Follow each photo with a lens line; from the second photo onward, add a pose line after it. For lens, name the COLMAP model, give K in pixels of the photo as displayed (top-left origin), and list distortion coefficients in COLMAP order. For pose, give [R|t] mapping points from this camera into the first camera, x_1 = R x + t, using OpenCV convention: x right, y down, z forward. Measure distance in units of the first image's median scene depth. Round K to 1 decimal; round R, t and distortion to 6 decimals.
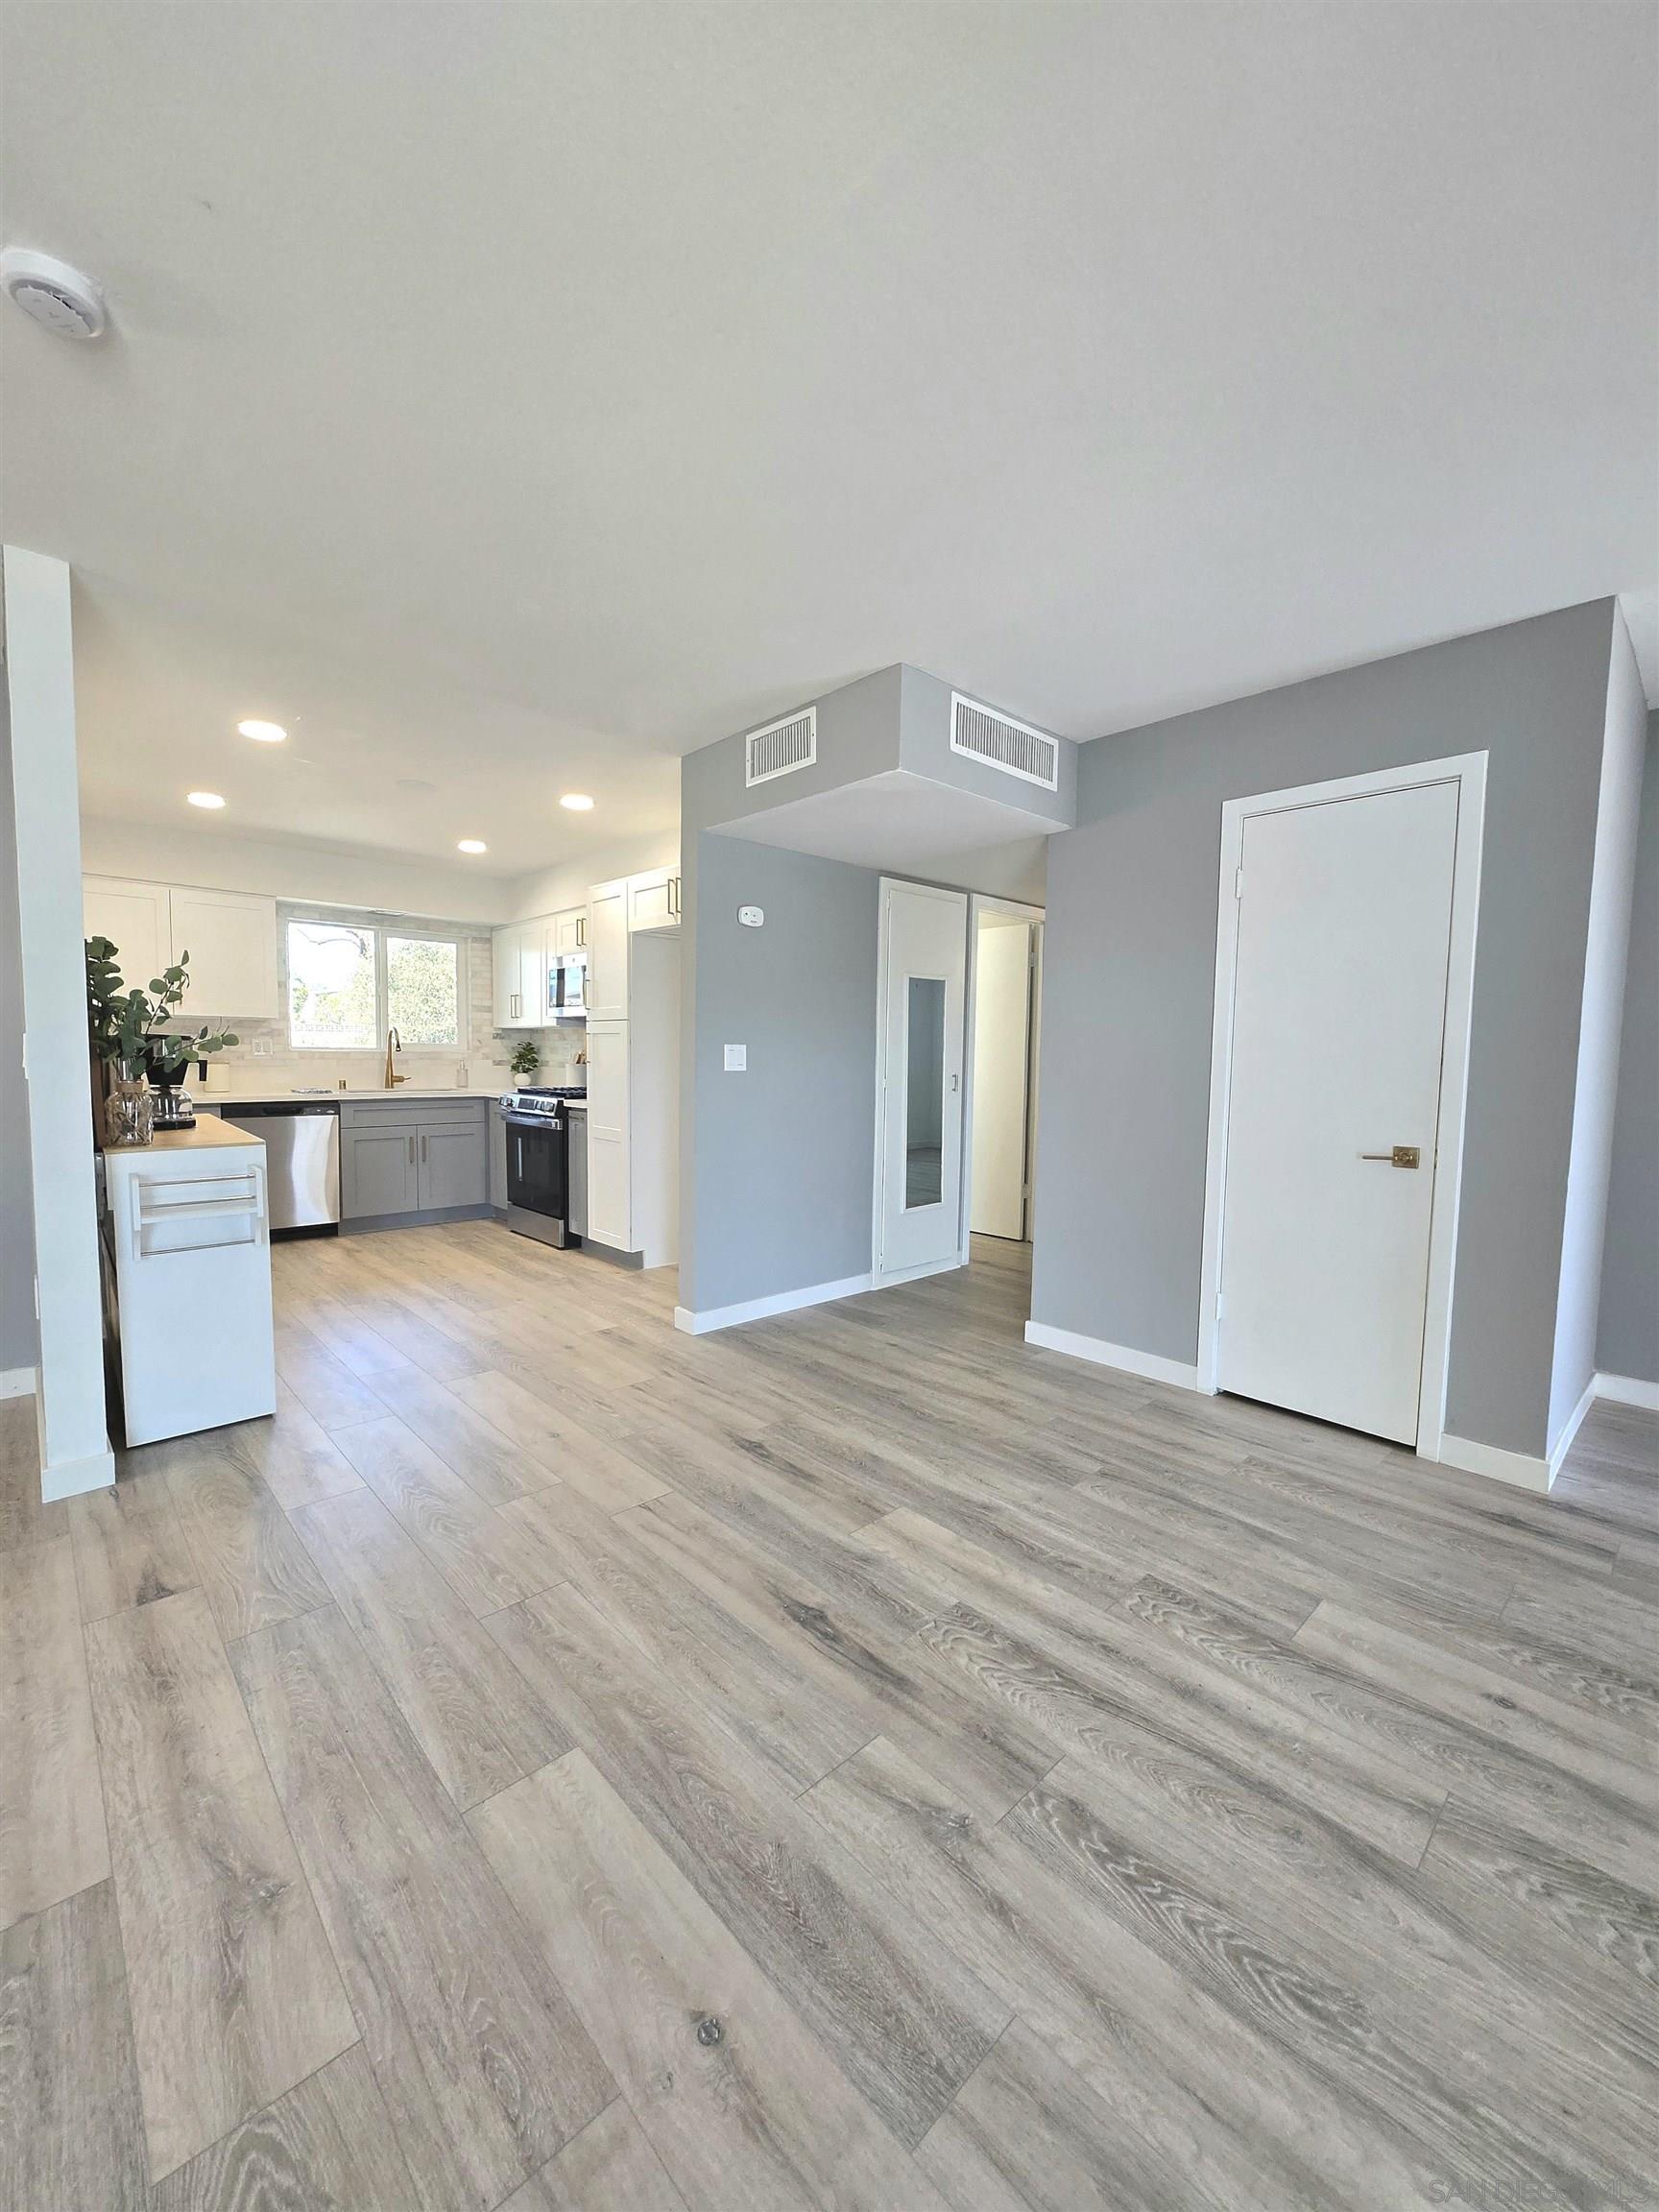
lens RADIAL K [[860.8, 0, 824.7], [0, 860.8, 1112.3], [0, 0, 1]] dist [0.000432, -0.000108]
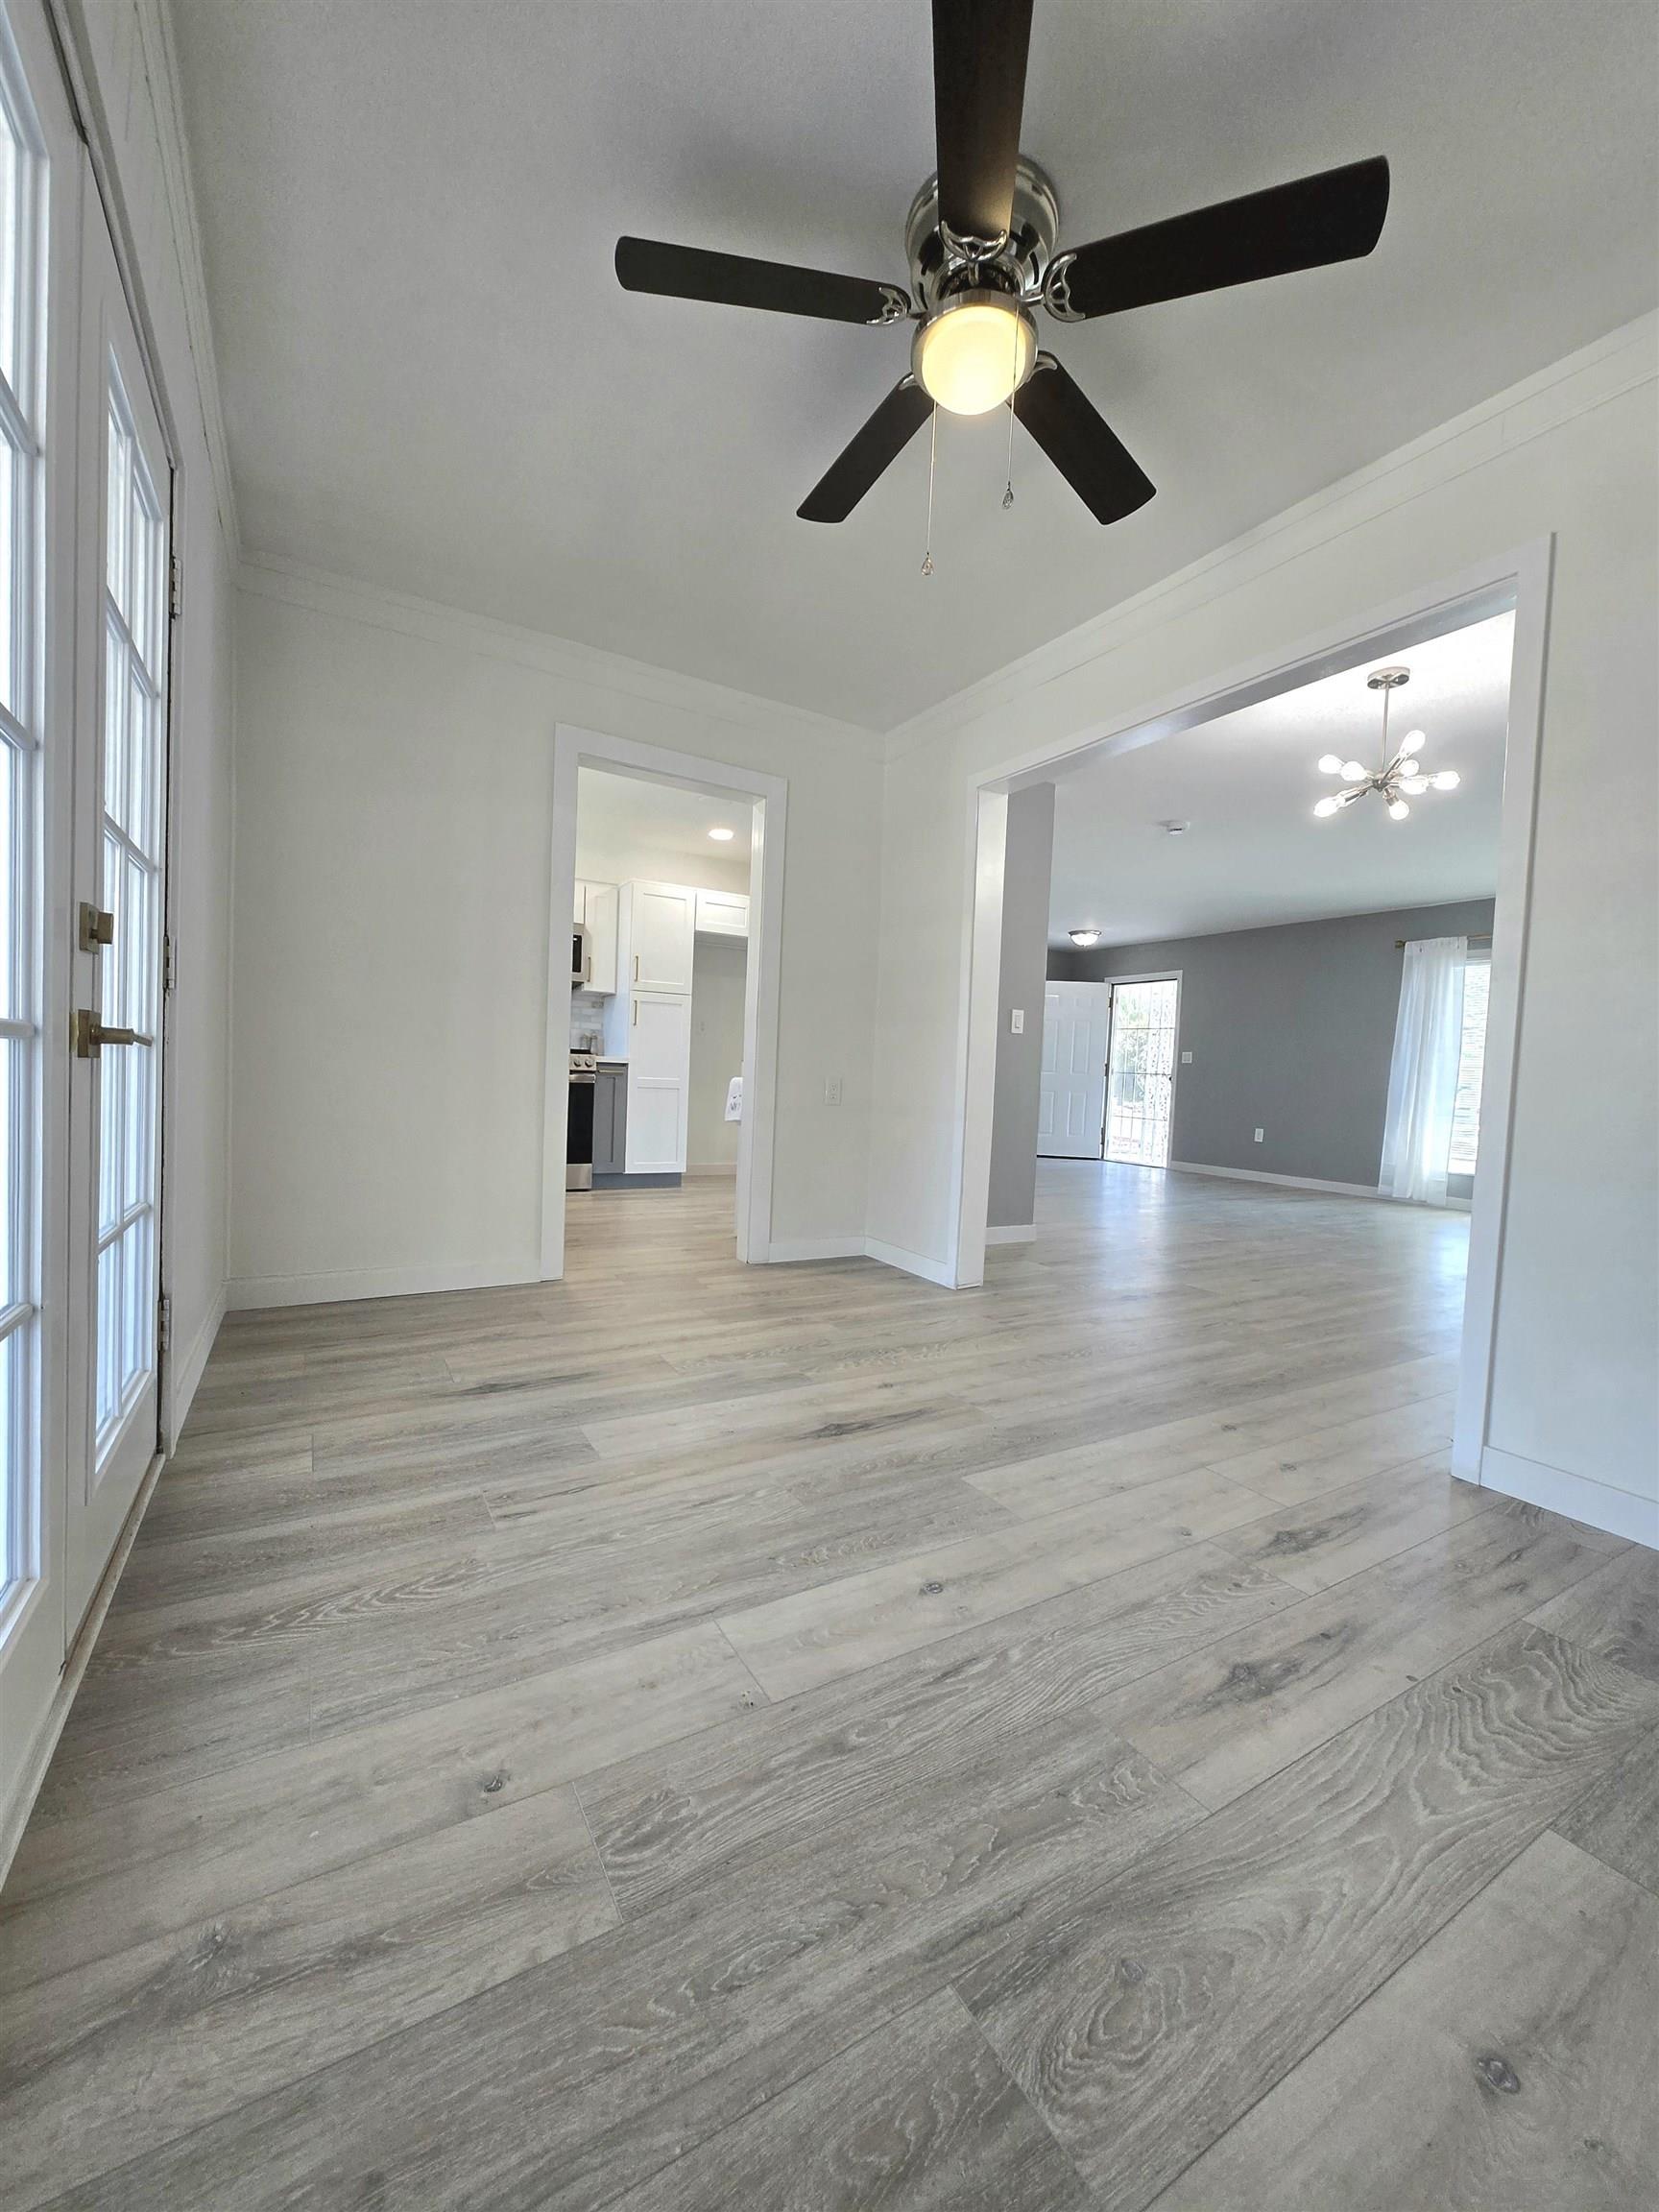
lens RADIAL K [[869.9, 0, 825.7], [0, 869.9, 1109.3], [0, 0, 1]] dist [0.002850, -0.000014]
pose [[0.219266, -0.044922, 0.974630, -1.963680], [0.030242, 0.998772, 0.039231, 0.027740], [-0.975196, 0.020873, 0.220356, 0.664072]]
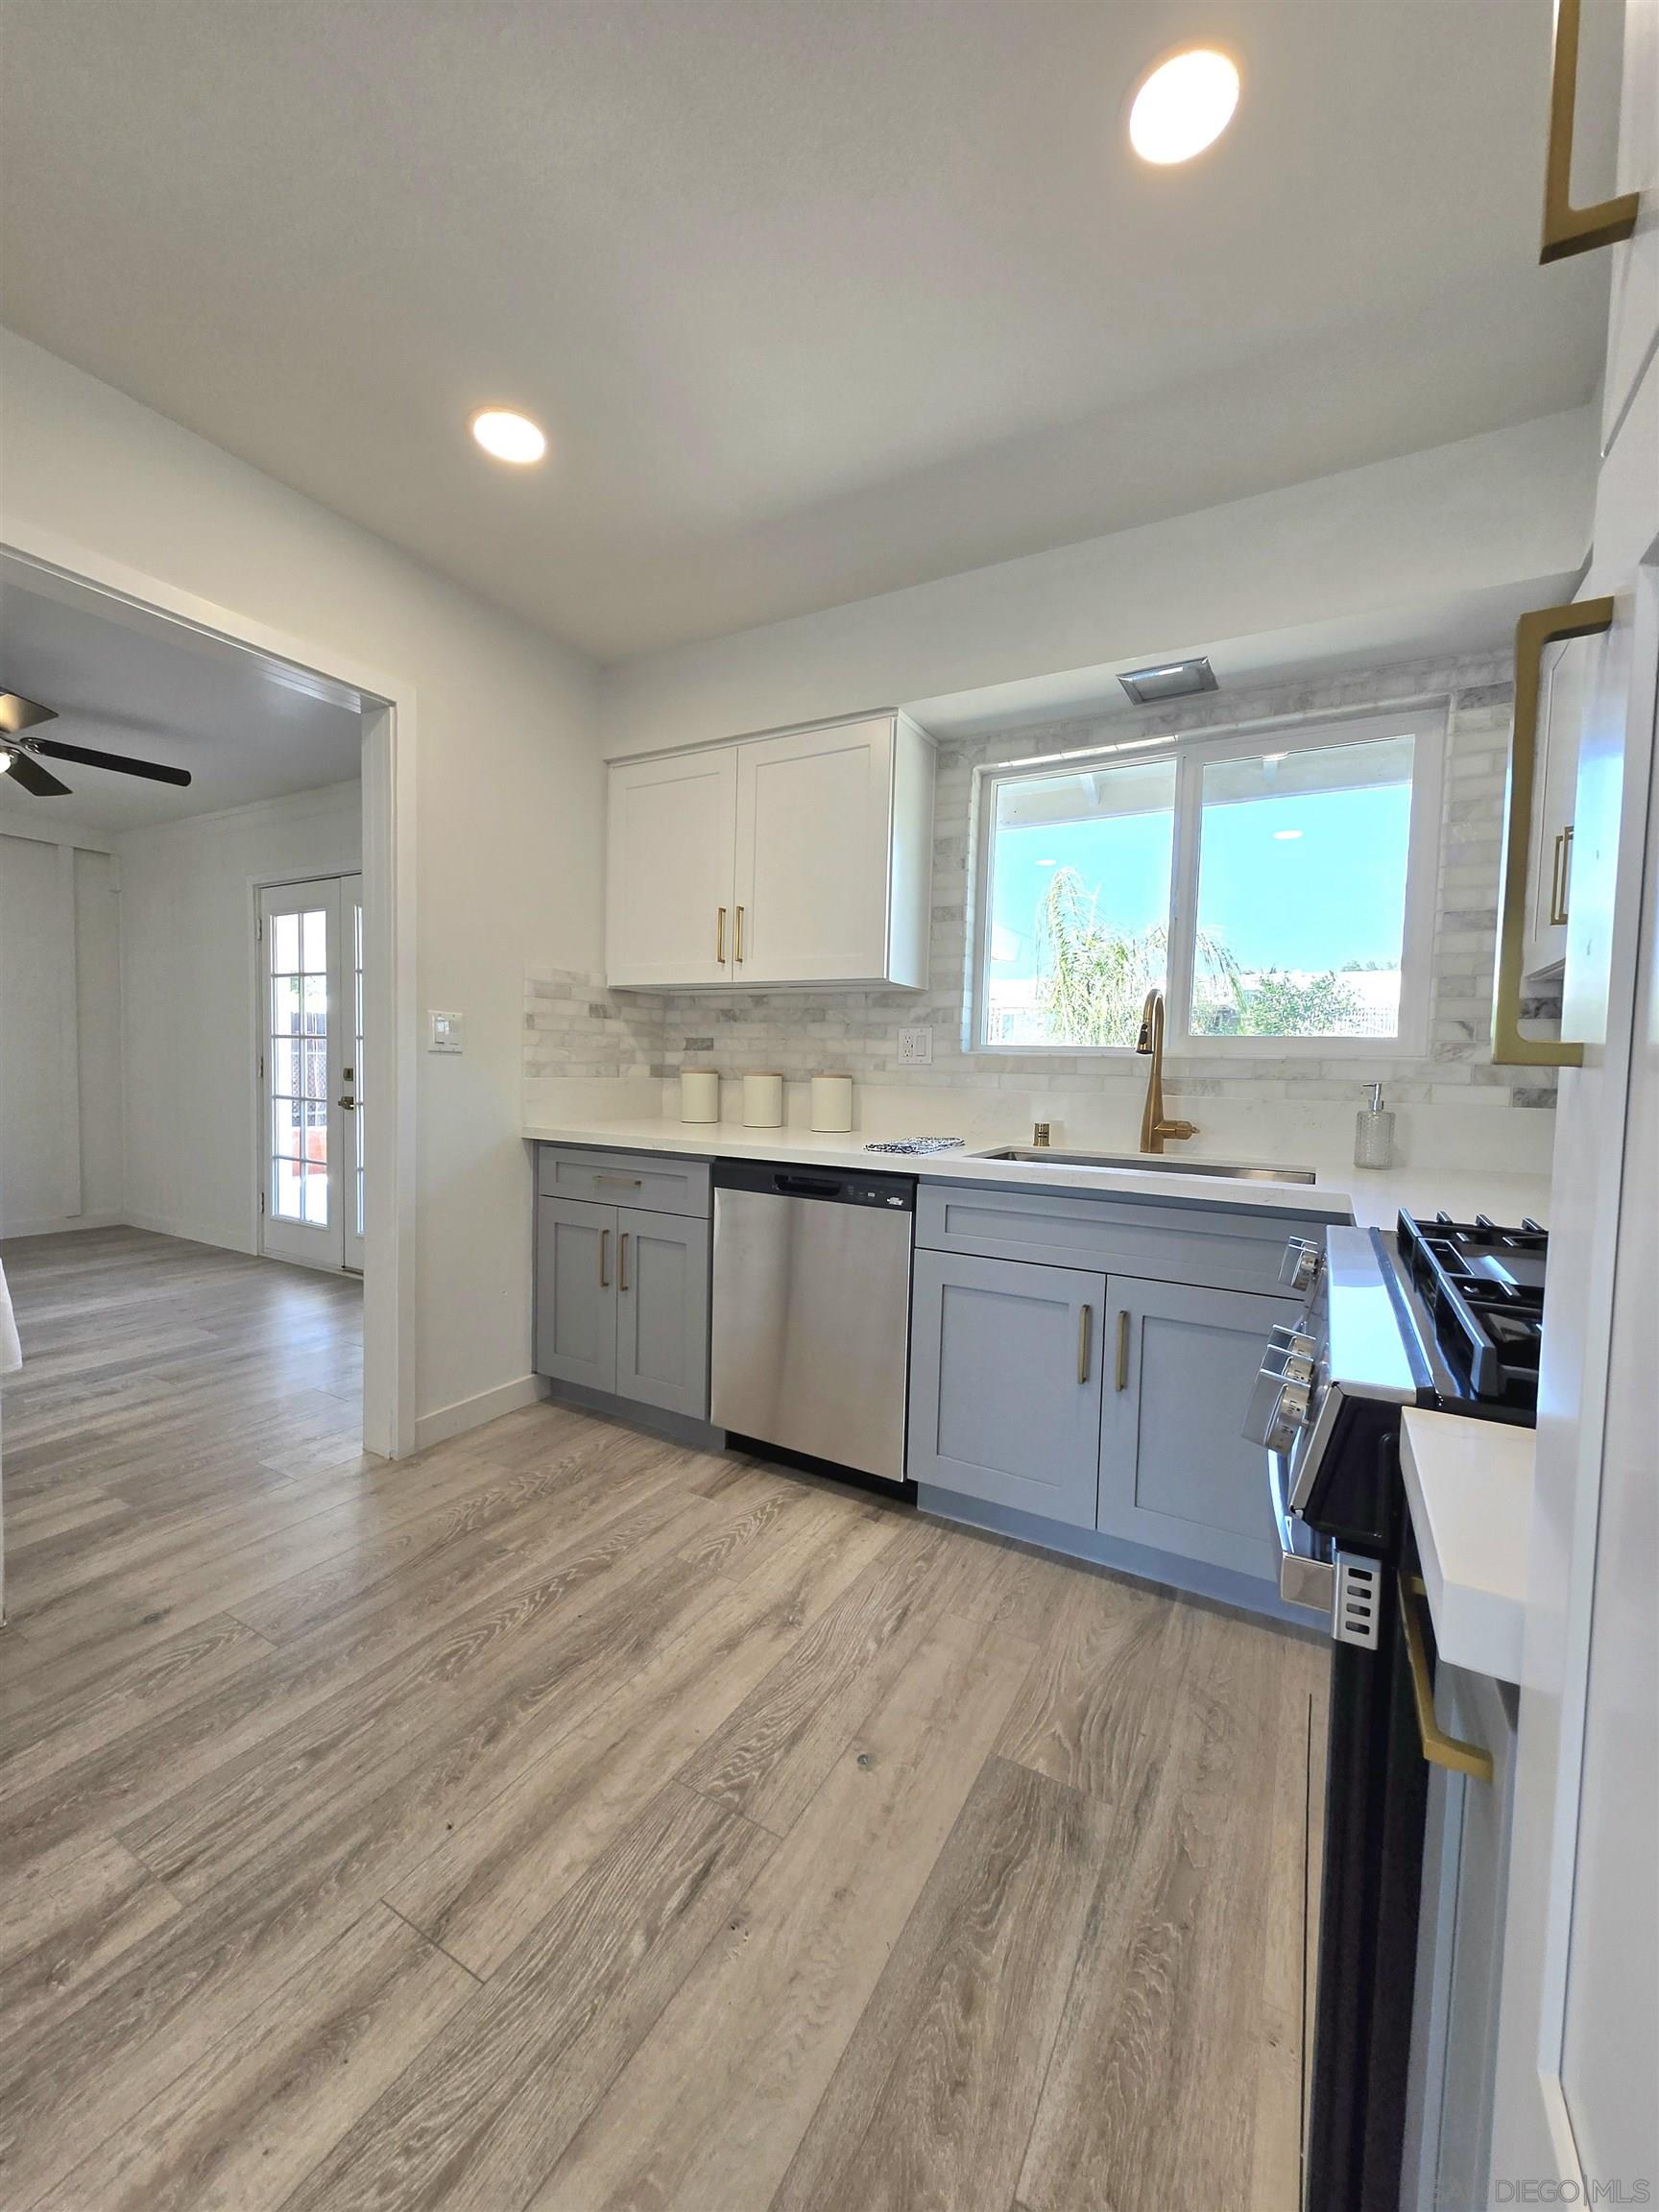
lens RADIAL K [[864.9, 0, 823.6], [0, 864.9, 1111.3], [0, 0, 1]] dist [0.001722, -0.000033]
pose [[0.294887, 0.045794, -0.954434, -0.318539], [-0.088514, 0.995865, 0.020434, -0.071098], [0.951424, 0.078455, 0.297721, 1.295298]]
